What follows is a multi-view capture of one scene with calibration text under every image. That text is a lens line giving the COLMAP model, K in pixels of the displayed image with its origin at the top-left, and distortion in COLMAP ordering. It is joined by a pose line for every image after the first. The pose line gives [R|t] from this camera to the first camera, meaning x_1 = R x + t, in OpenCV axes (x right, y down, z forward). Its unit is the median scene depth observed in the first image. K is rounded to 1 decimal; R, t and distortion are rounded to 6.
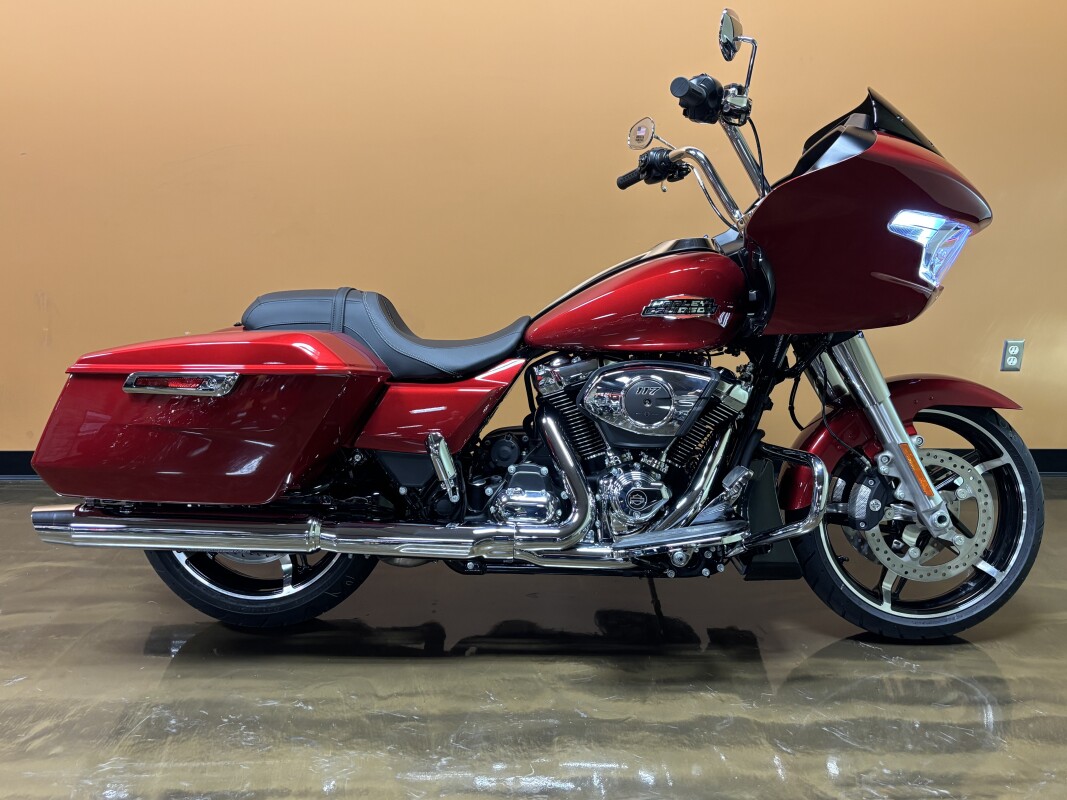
lens RADIAL K [[916.9, 0, 535.6], [0, 916.9, 395.5], [0, 0, 1]] dist [0.032084, -0.020148]
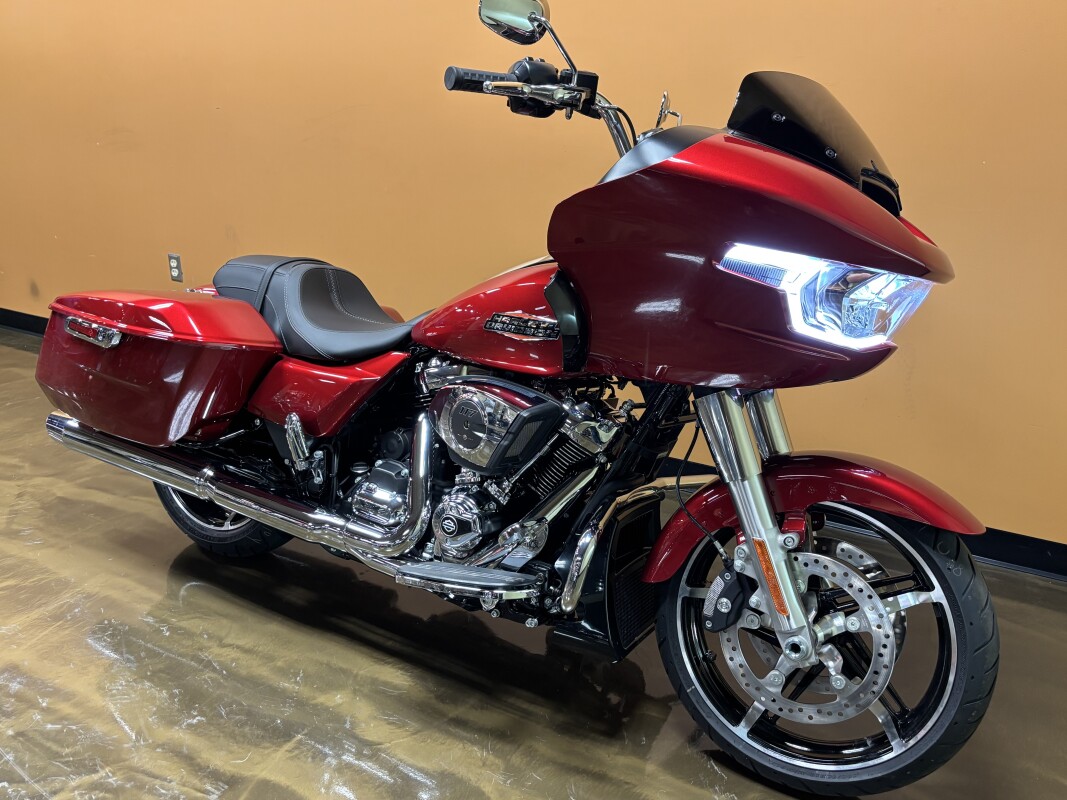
lens RADIAL K [[916.9, 0, 542.3], [0, 916.9, 400.4], [0, 0, 1]] dist [0.032084, -0.020148]
pose [[0.858272, 0.181351, -0.480085, 0.583544], [-0.143714, 0.982985, 0.114396, -0.123356], [0.492662, -0.029188, 0.869731, 0.235860]]
